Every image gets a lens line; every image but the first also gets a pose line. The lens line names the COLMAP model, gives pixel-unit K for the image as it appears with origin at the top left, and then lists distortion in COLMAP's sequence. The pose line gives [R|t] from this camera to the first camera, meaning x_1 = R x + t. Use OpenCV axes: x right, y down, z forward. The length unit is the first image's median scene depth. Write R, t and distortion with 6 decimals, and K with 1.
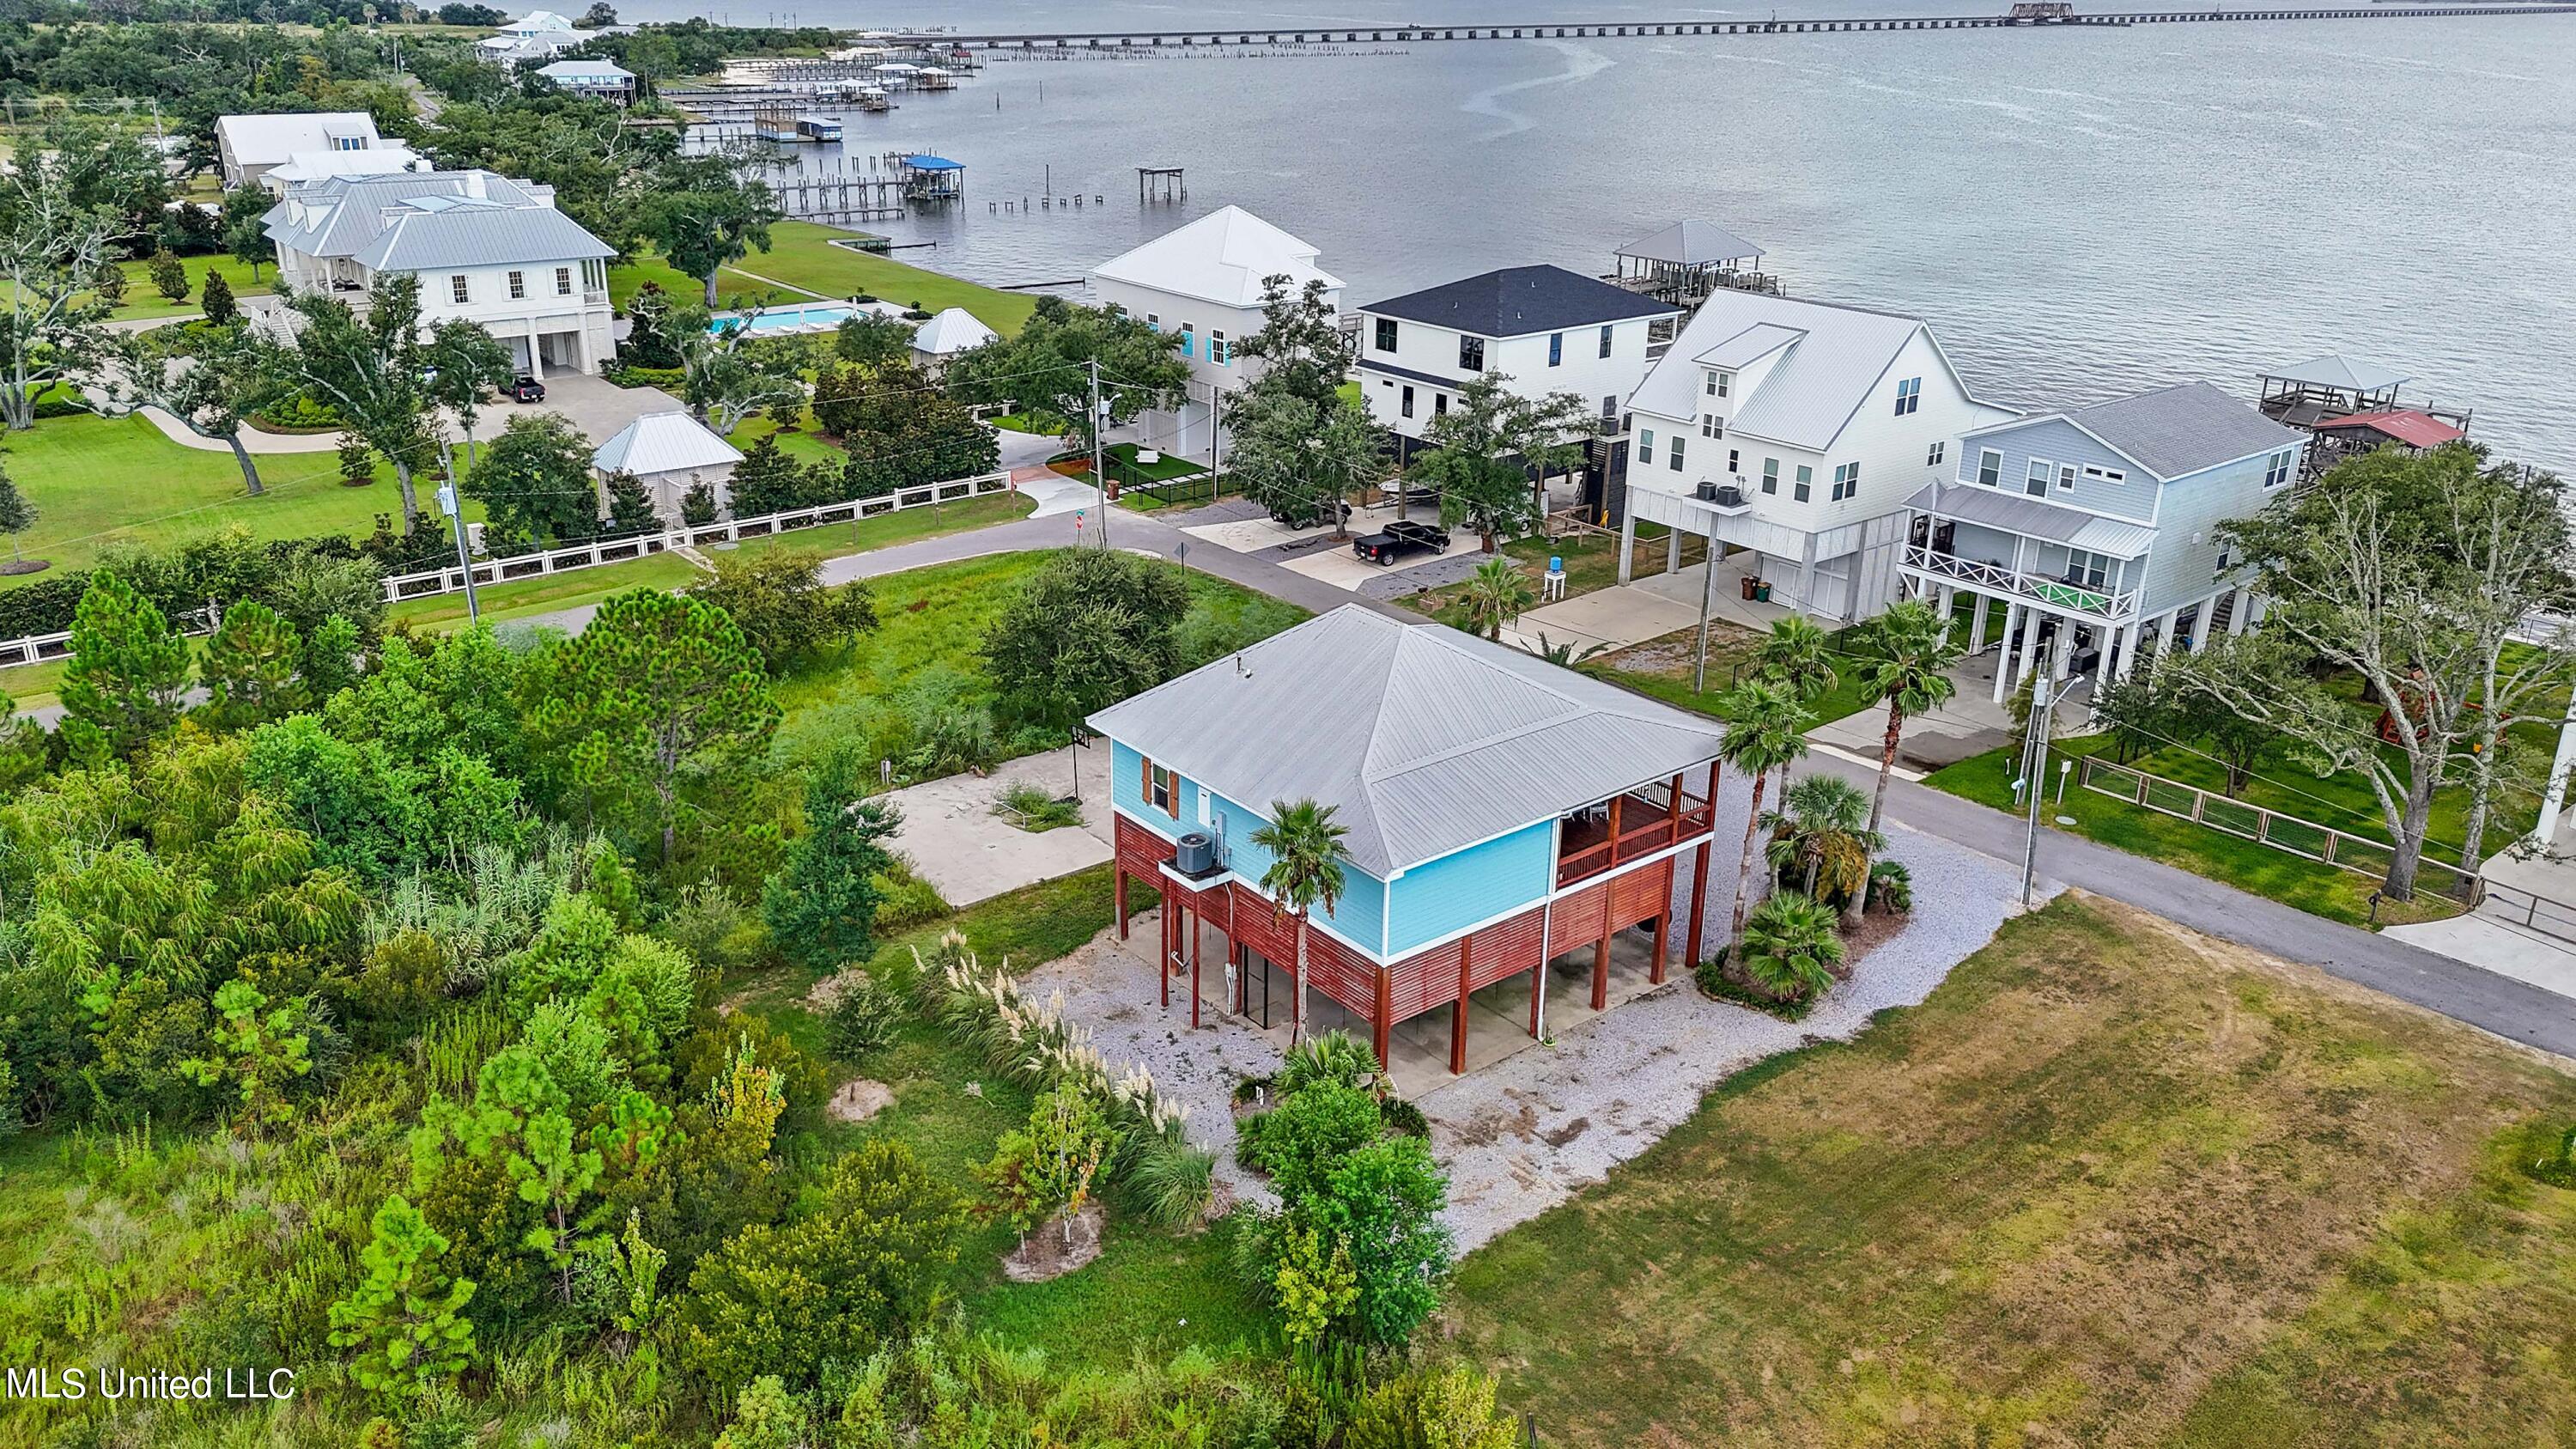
lens RADIAL K [[2008.3, 0, 1266.1], [0, 2008.3, 722.3], [0, 0, 1]] dist [0.070647, -0.038463]
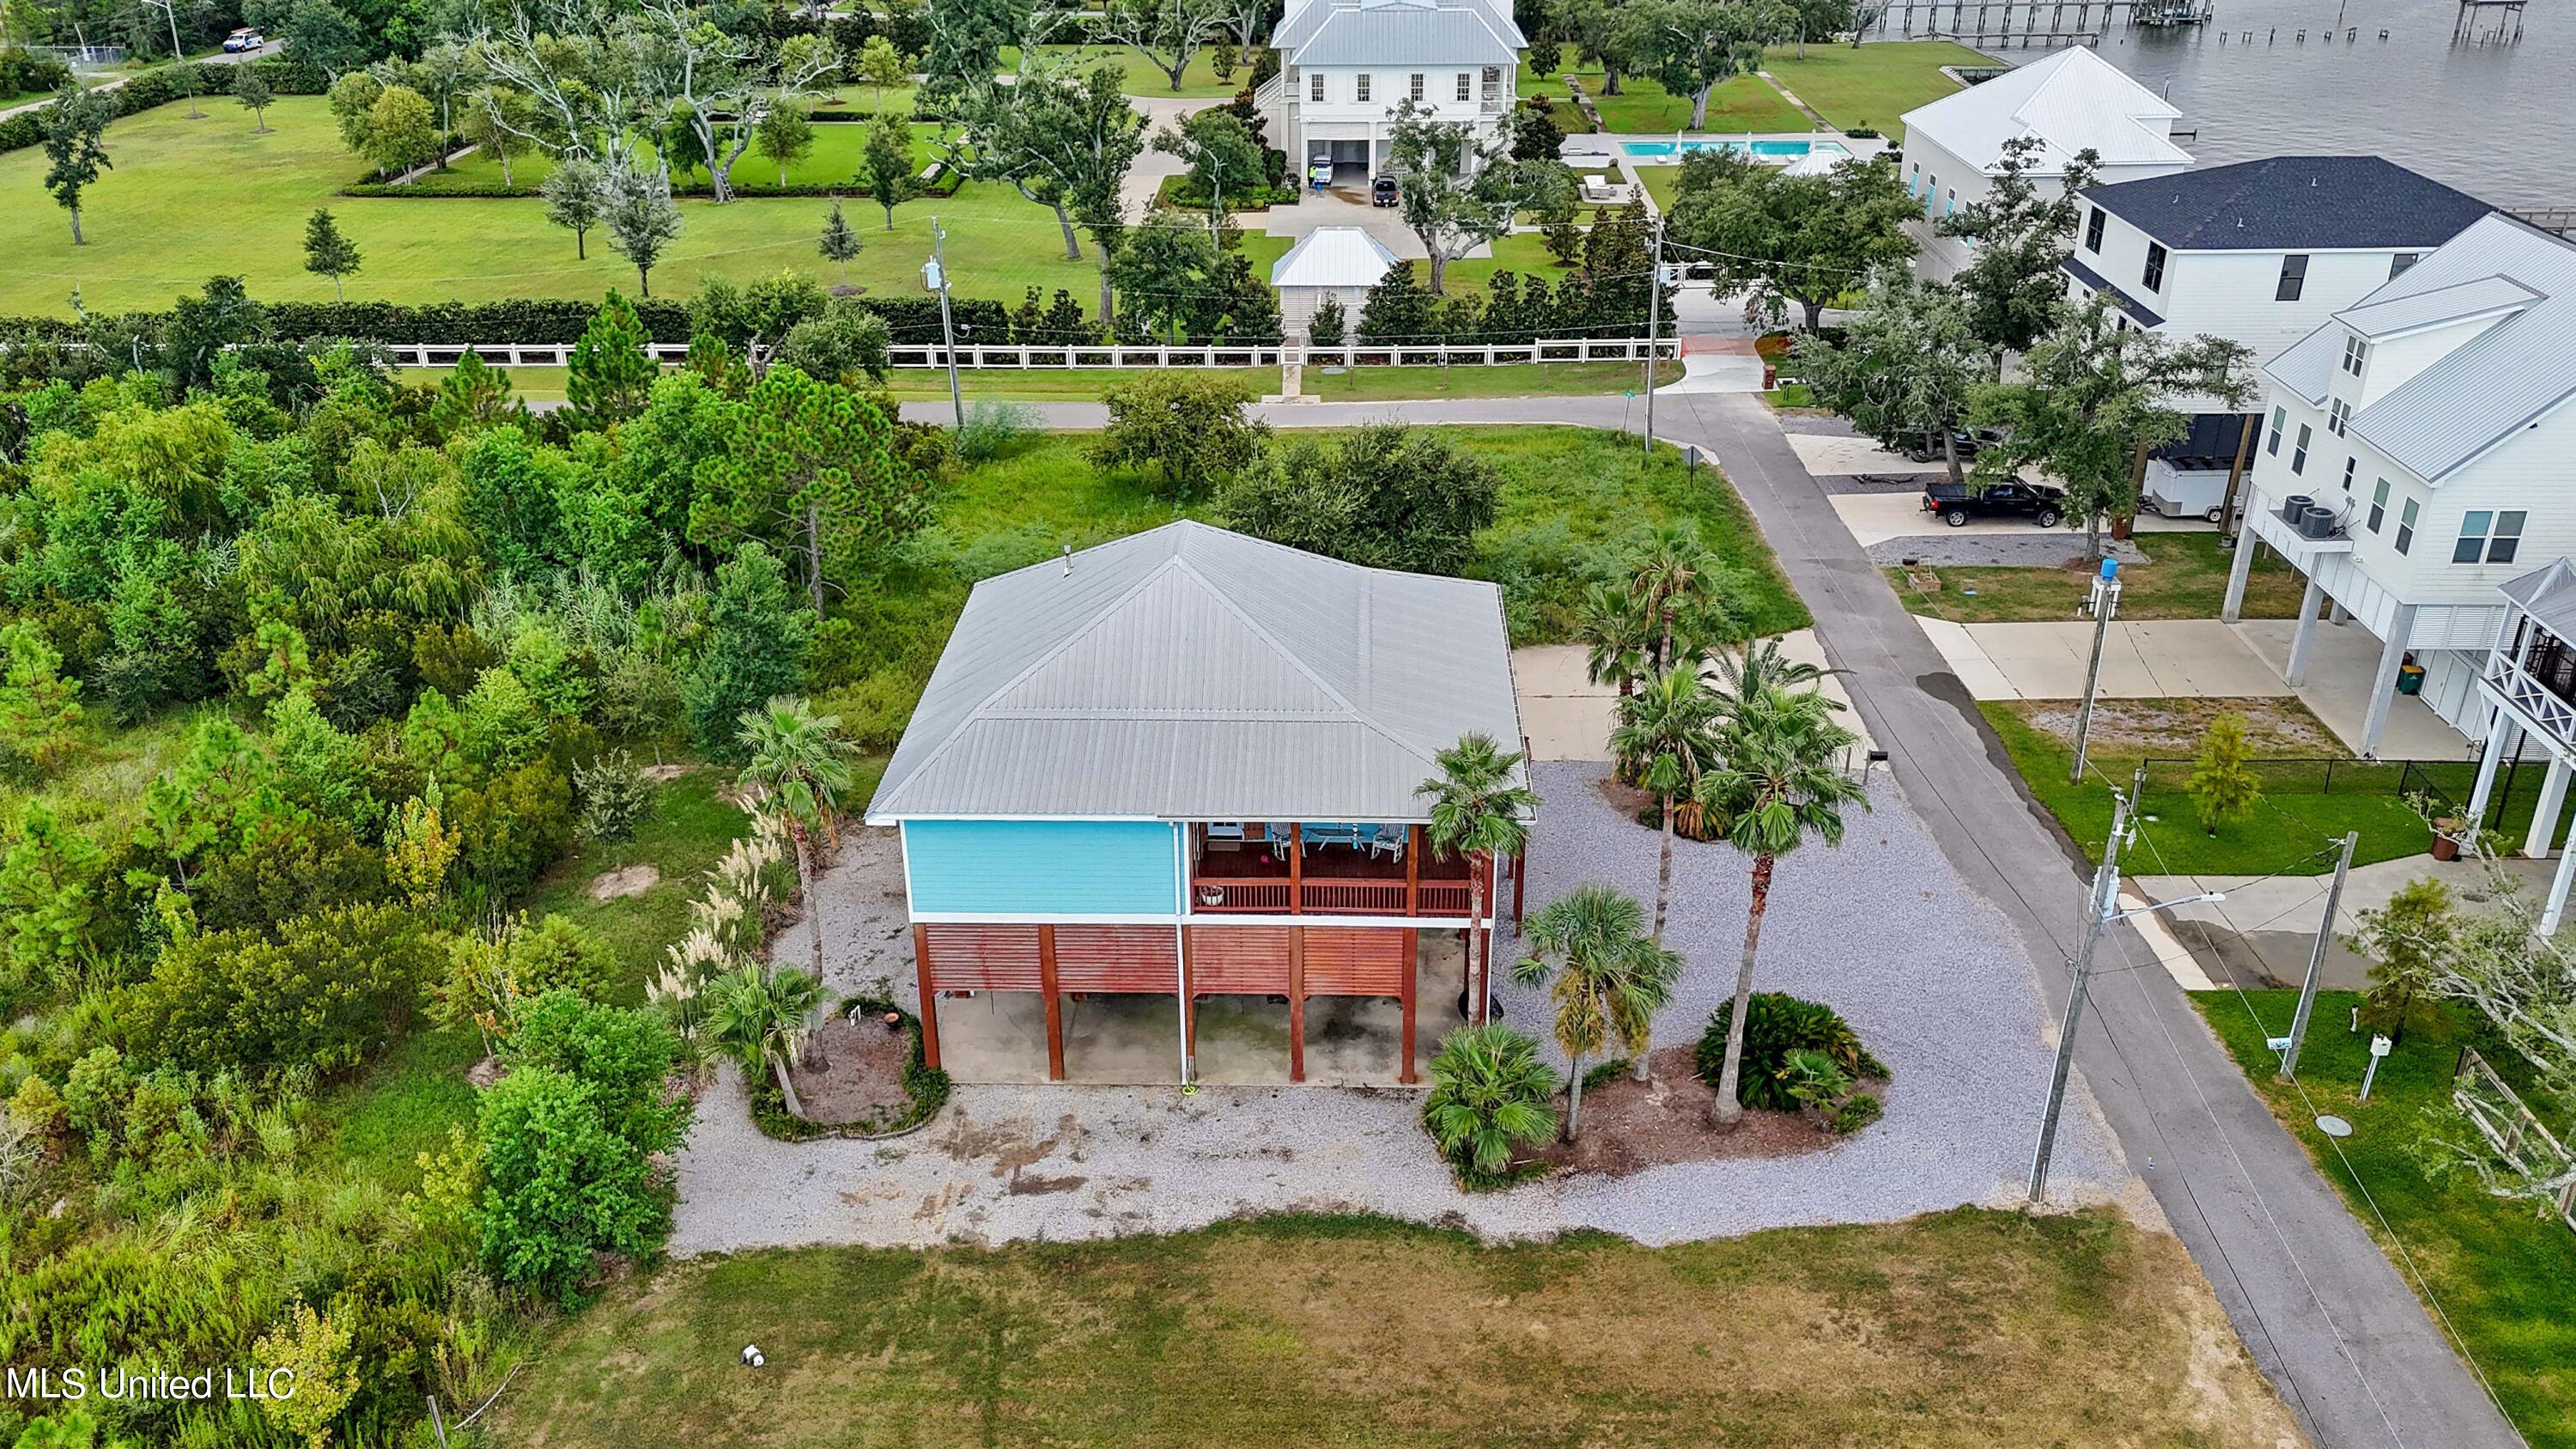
lens RADIAL K [[2008.3, 0, 1271.3], [0, 2008.3, 742.8], [0, 0, 1]] dist [0.070647, -0.038463]
pose [[0.736354, 0.275916, -0.617781, 0.384978], [-0.217702, 0.961135, 0.169780, -0.075558], [0.640616, 0.009474, 0.767803, 0.235590]]
